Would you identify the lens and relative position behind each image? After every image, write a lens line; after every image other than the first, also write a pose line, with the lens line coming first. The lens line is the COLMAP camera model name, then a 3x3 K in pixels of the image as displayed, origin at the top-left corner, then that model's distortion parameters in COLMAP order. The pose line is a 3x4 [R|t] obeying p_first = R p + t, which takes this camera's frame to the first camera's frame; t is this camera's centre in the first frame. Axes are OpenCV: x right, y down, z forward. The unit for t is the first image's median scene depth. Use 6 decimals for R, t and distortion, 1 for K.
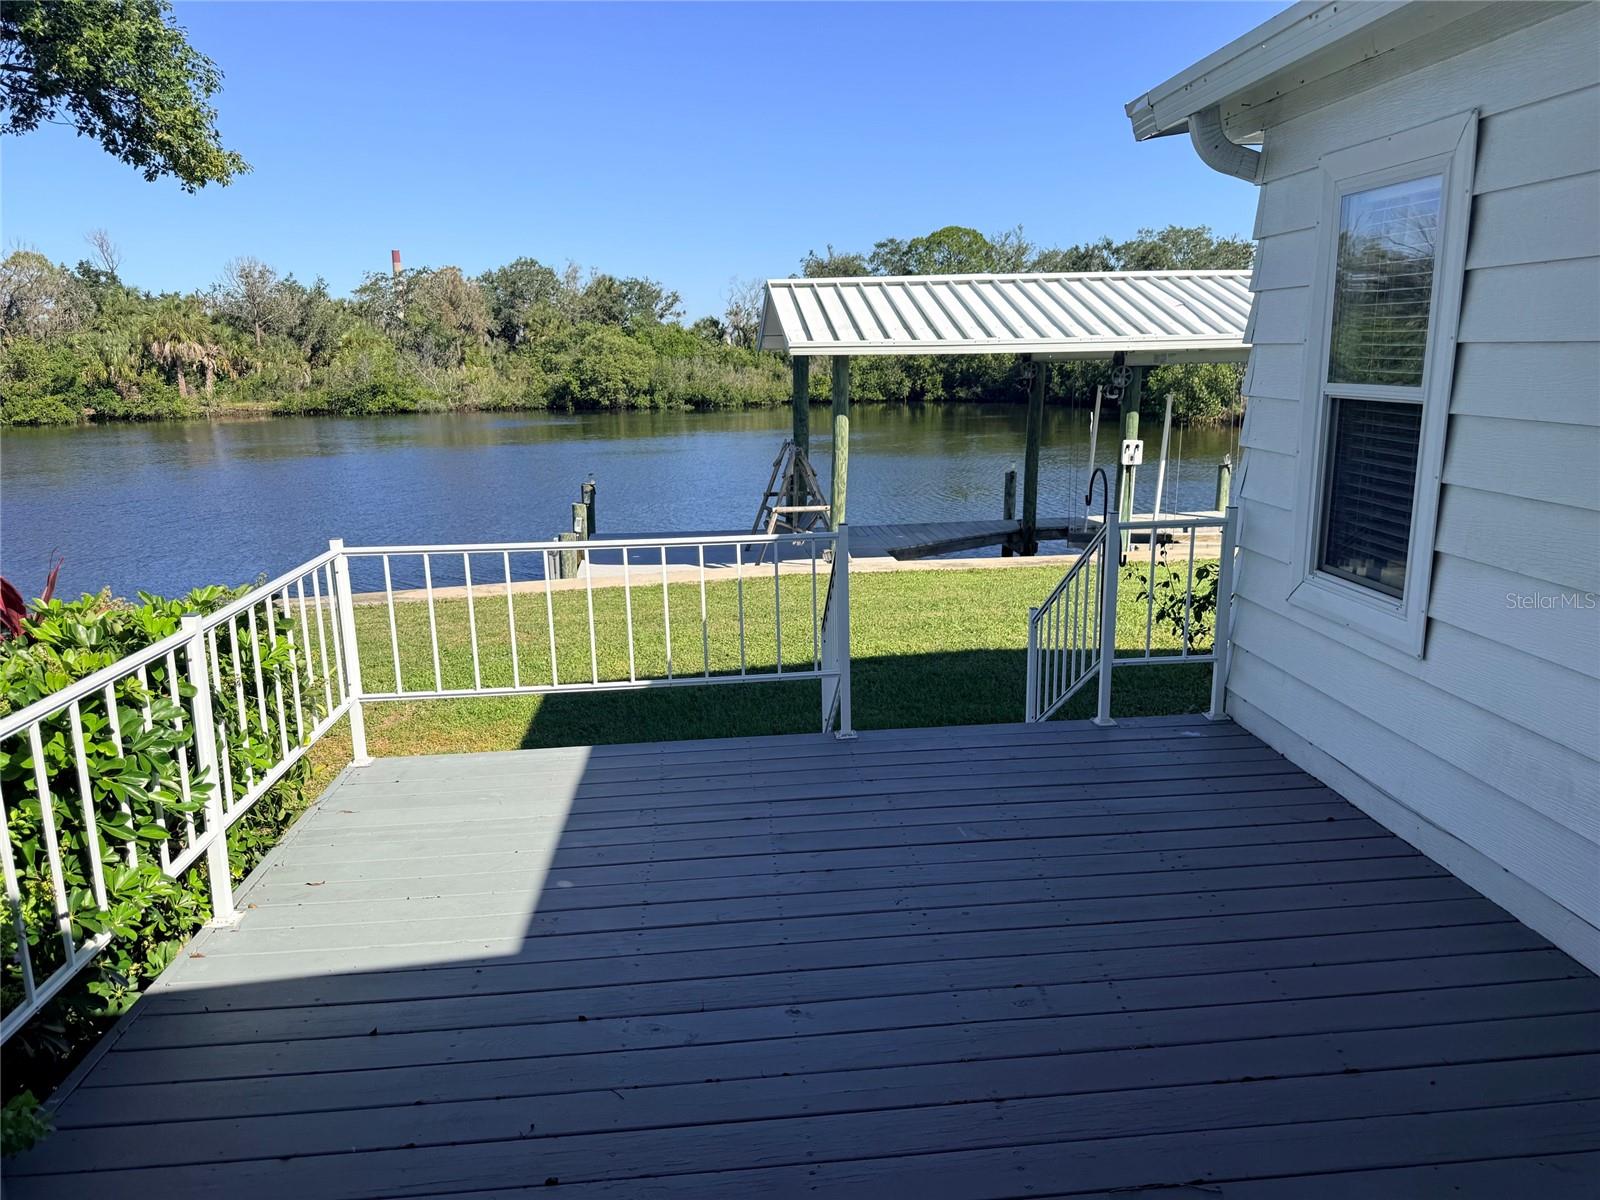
lens RADIAL K [[1144.8, 0, 800.0], [0, 1144.8, 600.0], [0, 0, 1]] dist [0.188050, -0.248402]
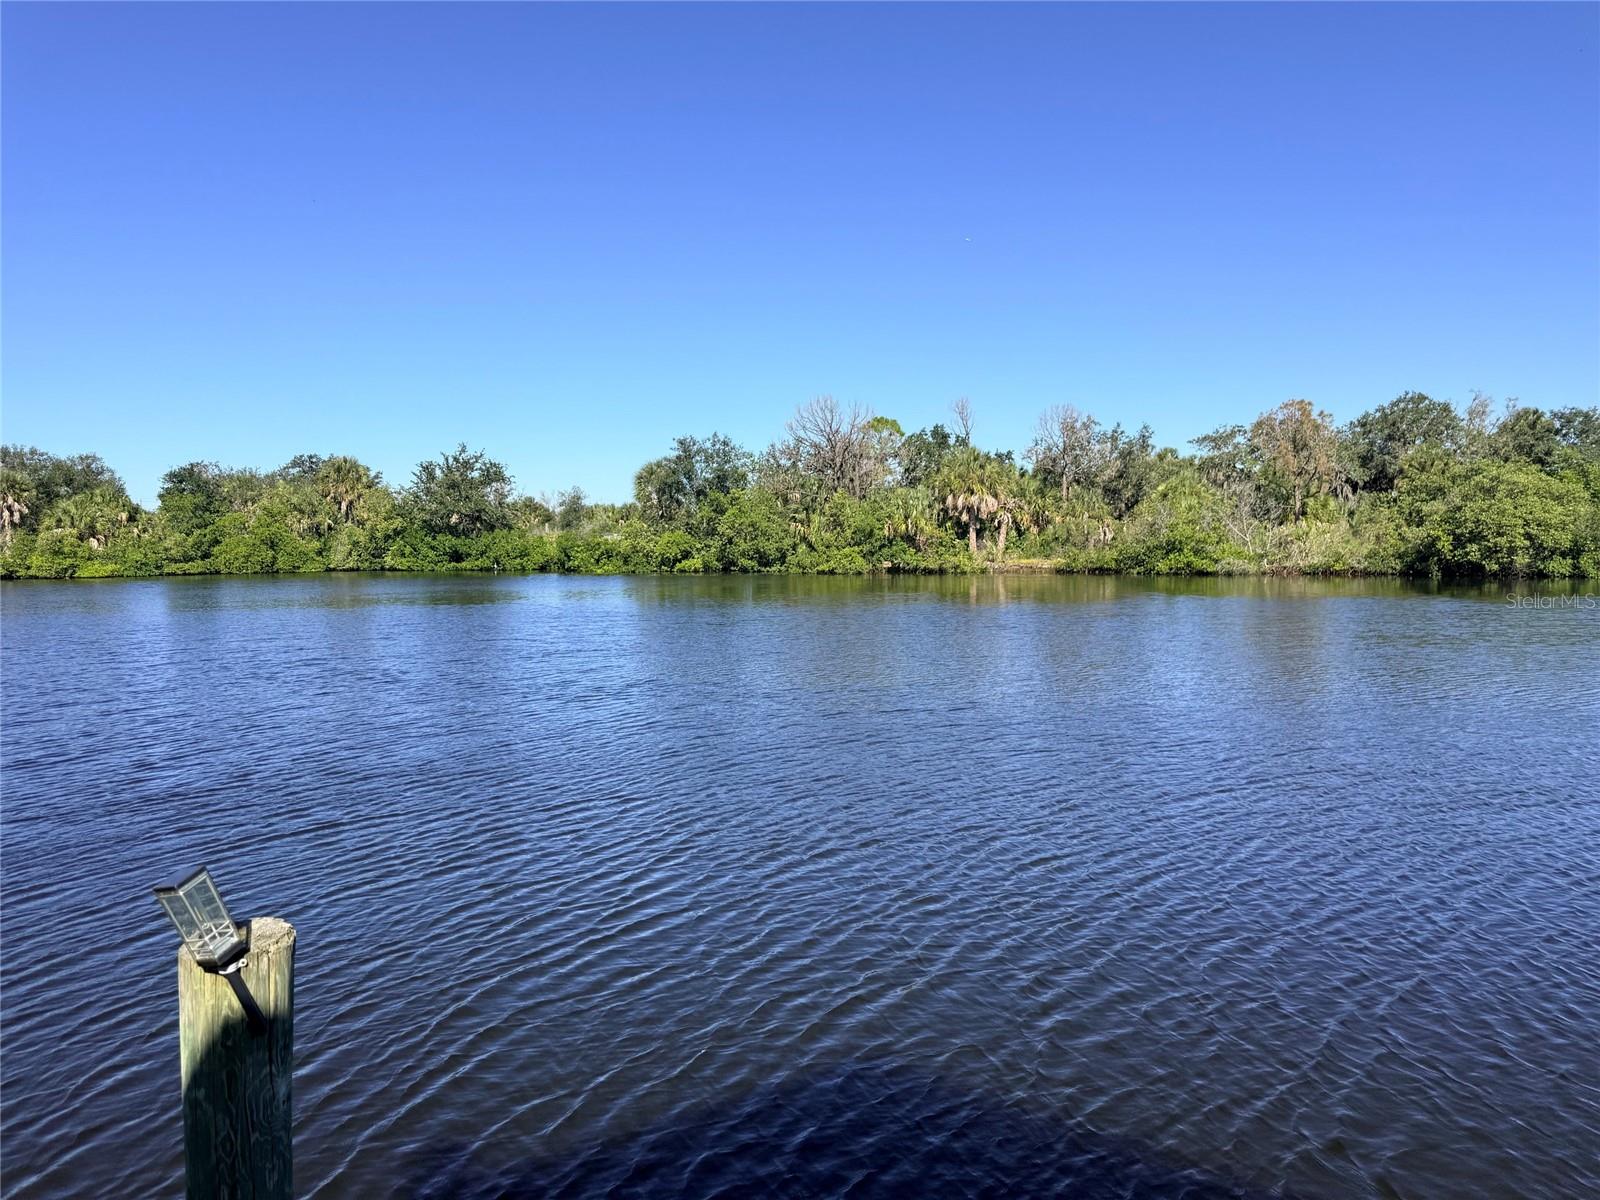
lens RADIAL K [[1103.2, 0, 800.0], [0, 1103.2, 600.0], [0, 0, 1]] dist [0.055327, -0.065441]
pose [[0.729972, 0.051759, -0.681515, -0.017392], [-0.146136, 0.985889, -0.081652, -0.038493], [0.667672, 0.159197, 0.727235, 0.252539]]
